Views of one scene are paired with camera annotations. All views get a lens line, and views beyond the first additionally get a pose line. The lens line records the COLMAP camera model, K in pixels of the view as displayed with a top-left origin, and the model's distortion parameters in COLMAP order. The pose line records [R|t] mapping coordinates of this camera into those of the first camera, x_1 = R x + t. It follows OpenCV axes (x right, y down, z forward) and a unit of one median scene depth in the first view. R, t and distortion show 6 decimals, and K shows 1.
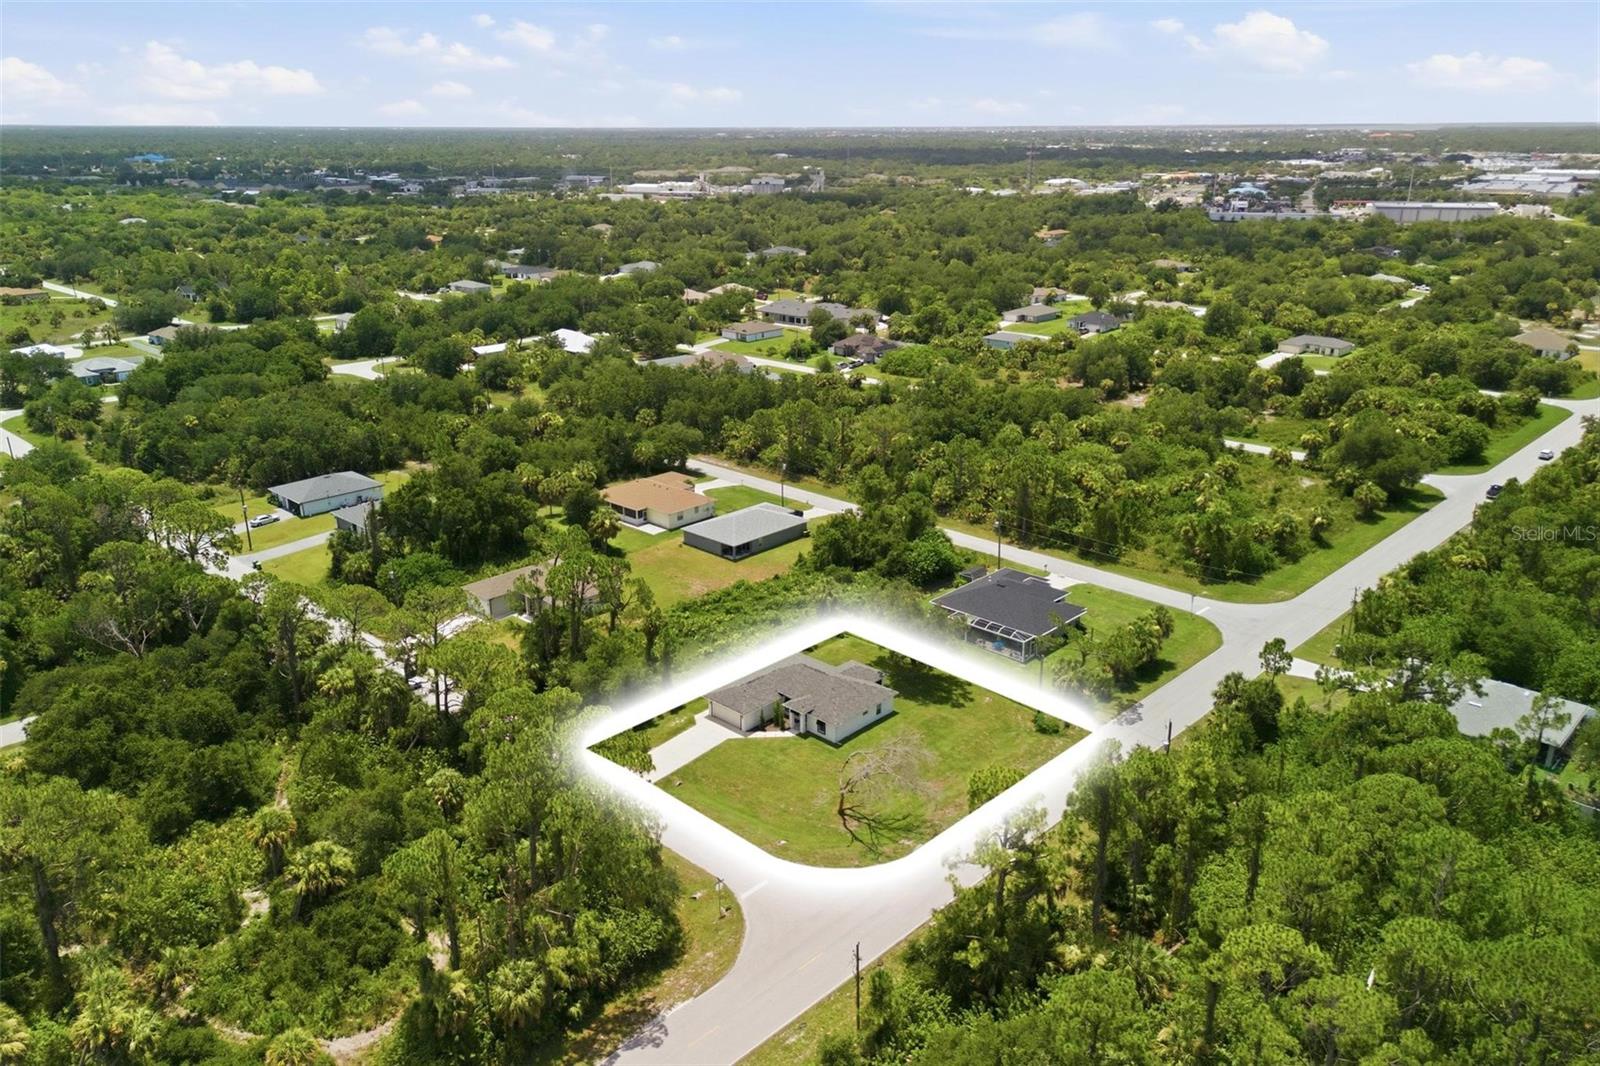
lens RADIAL K [[1159.3, 0, 800.0], [0, 1159.3, 533.0], [0, 0, 1]] dist [0.052277, -0.064277]
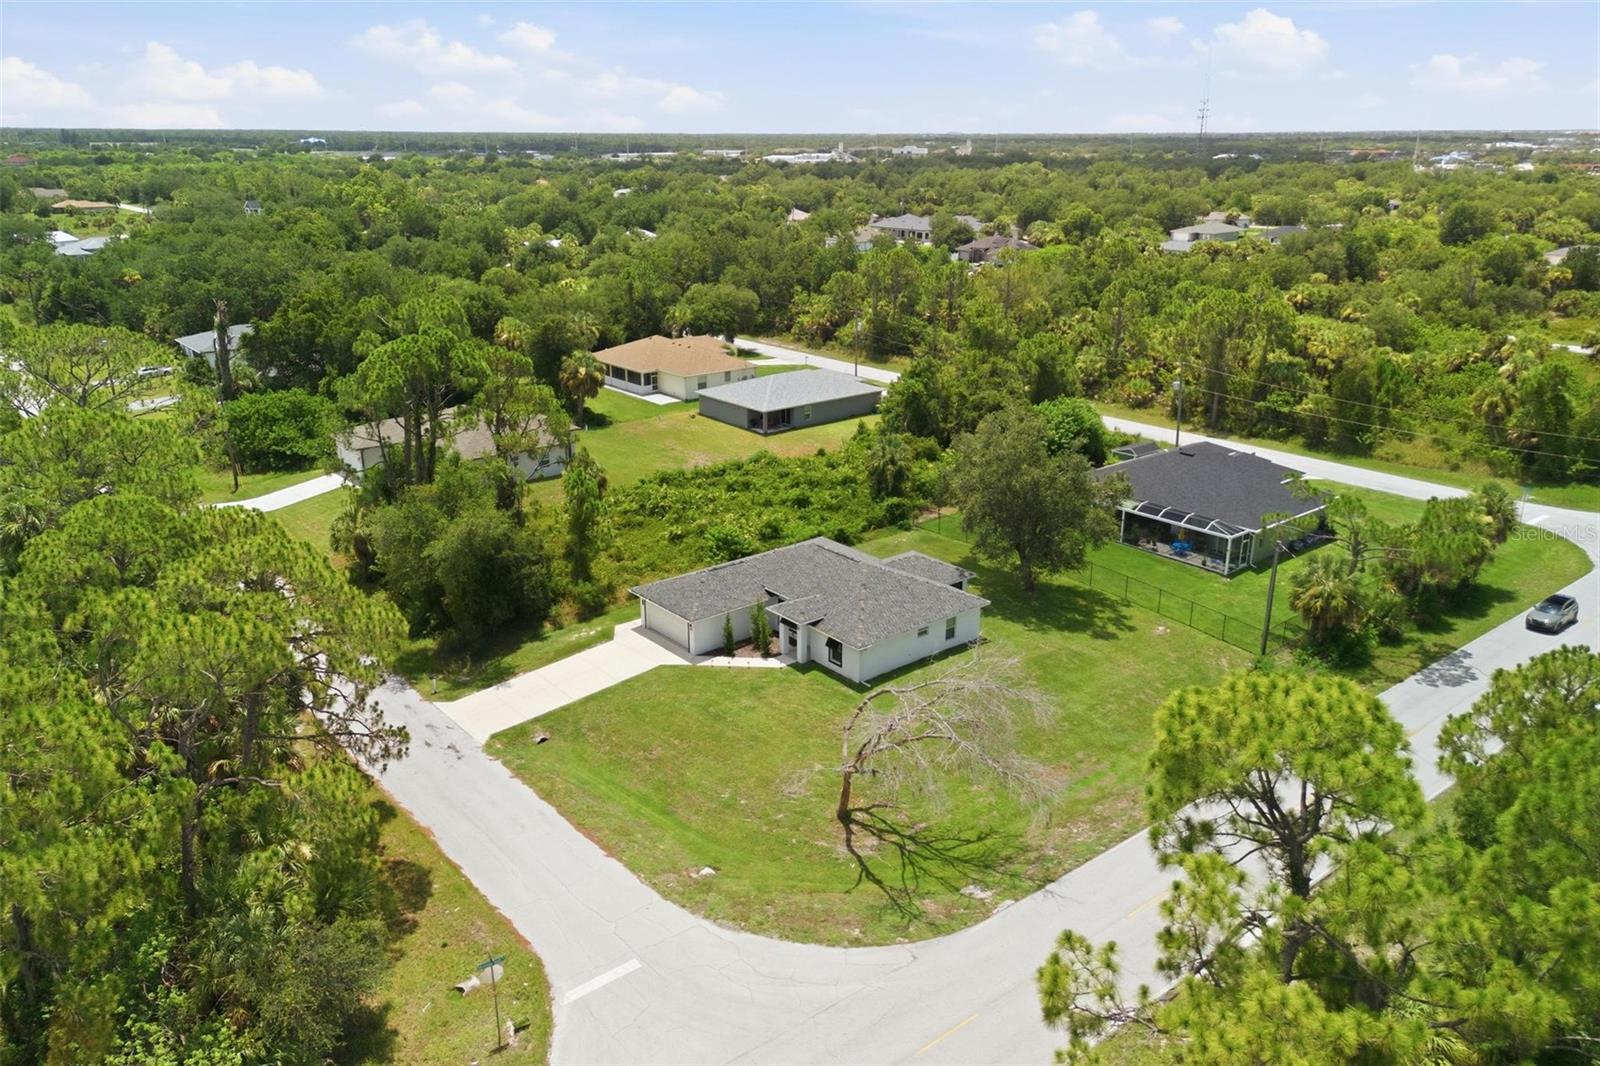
lens RADIAL K [[1159.3, 0, 800.0], [0, 1159.3, 533.0], [0, 0, 1]] dist [0.052277, -0.064277]
pose [[0.992260, 0.039843, -0.117611, 0.053290], [-0.040665, 0.999162, -0.004595, 0.100658], [0.117330, 0.009342, 0.993049, 0.414262]]
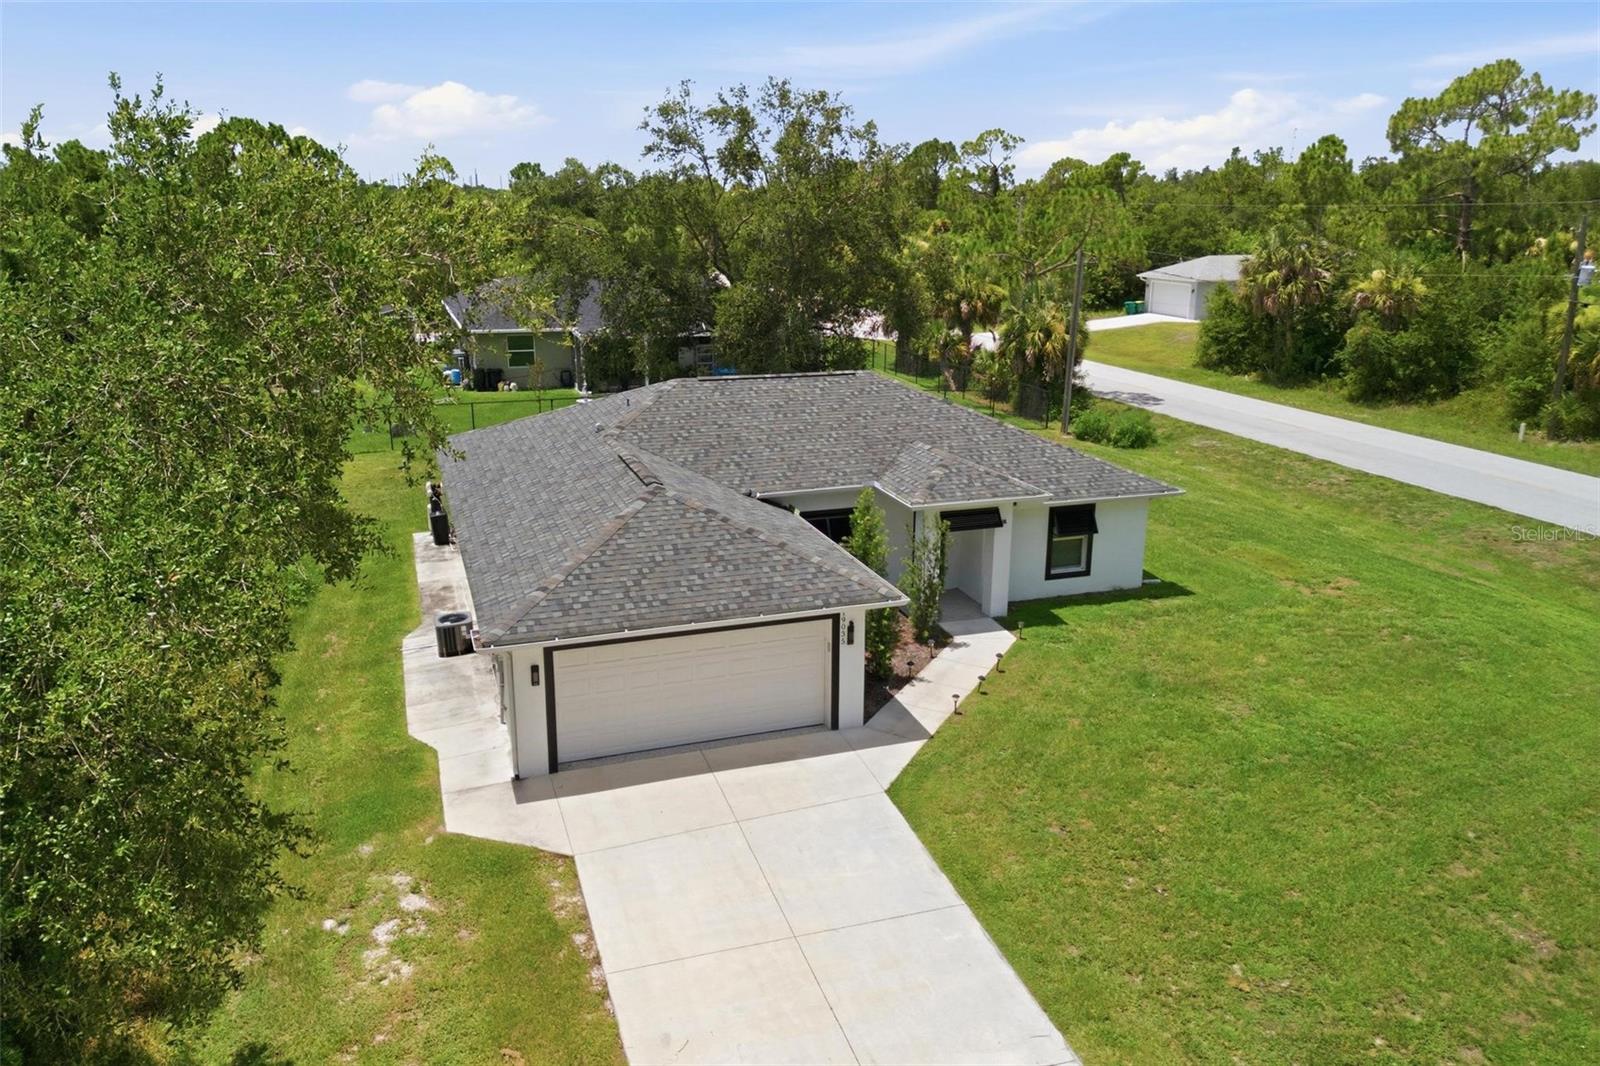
lens RADIAL K [[1159.3, 0, 800.0], [0, 1159.3, 533.0], [0, 0, 1]] dist [0.052277, -0.064277]
pose [[0.473929, -0.239928, 0.847246, -0.155673], [0.290594, 0.950876, 0.106723, 0.110937], [-0.831232, 0.195625, 0.520370, 0.802509]]
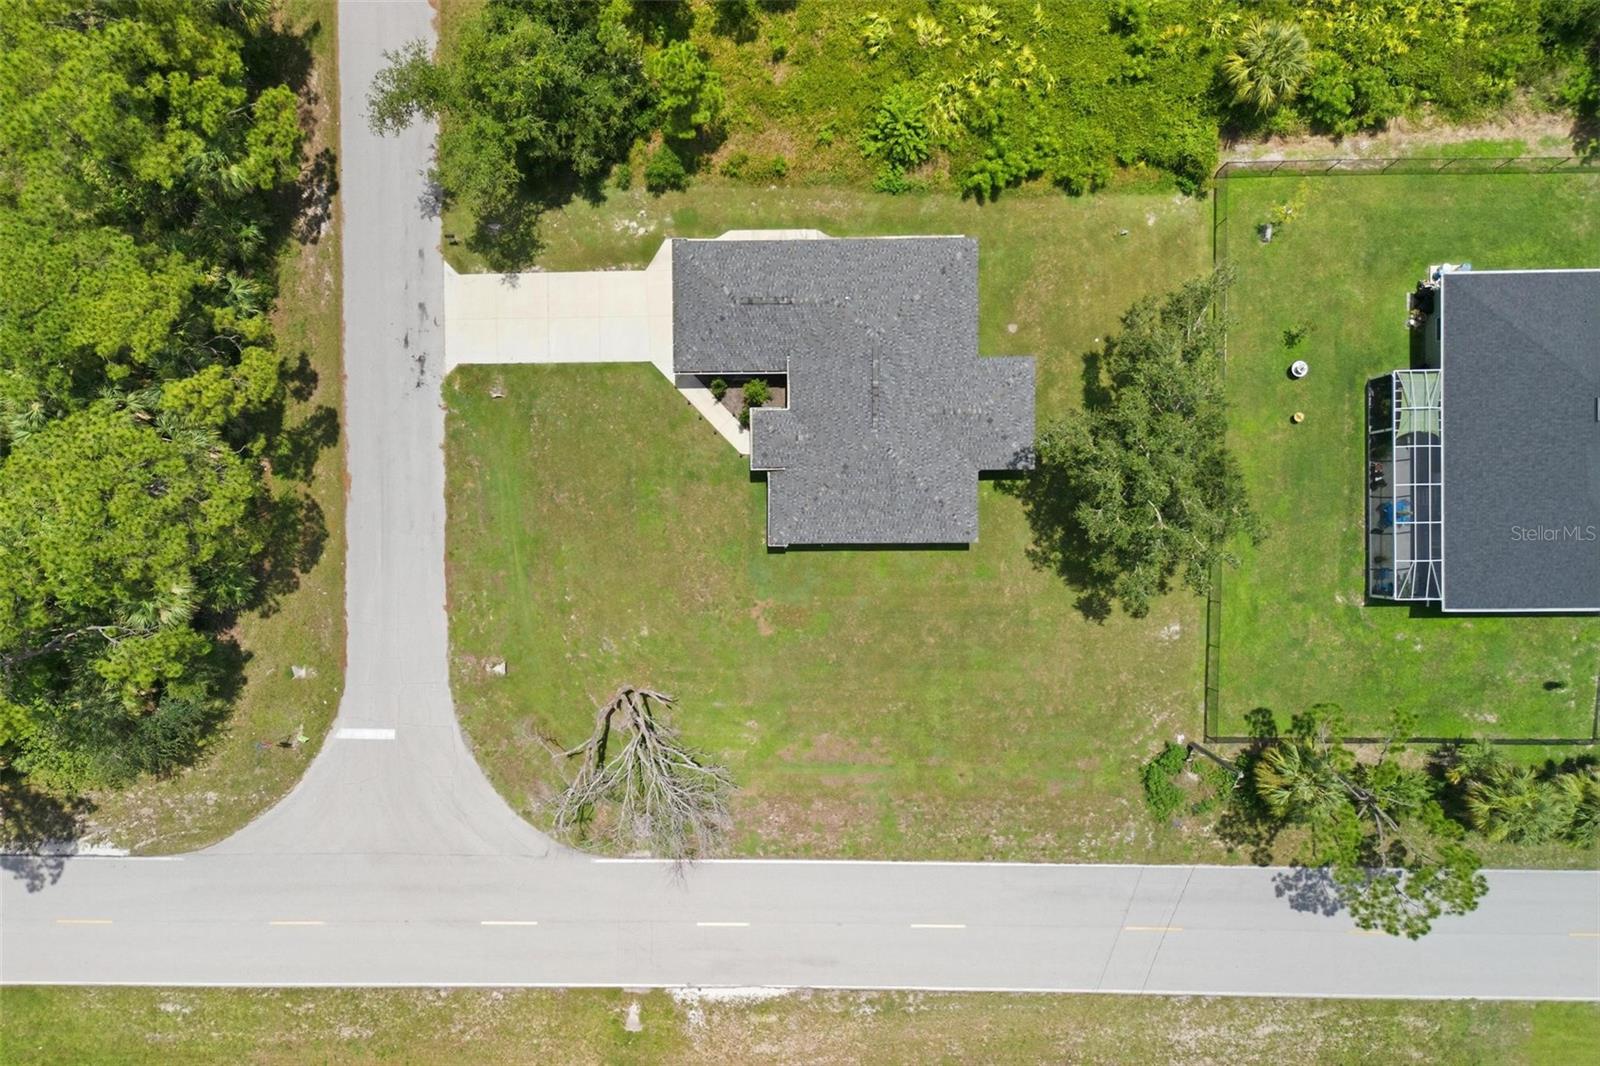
lens RADIAL K [[1159.3, 0, 800.0], [0, 1159.3, 533.0], [0, 0, 1]] dist [0.052277, -0.064277]
pose [[0.691018, 0.722613, -0.018008, 0.038135], [-0.227127, 0.240713, 0.943648, -0.250325], [0.686227, -0.647988, 0.330462, 0.721544]]
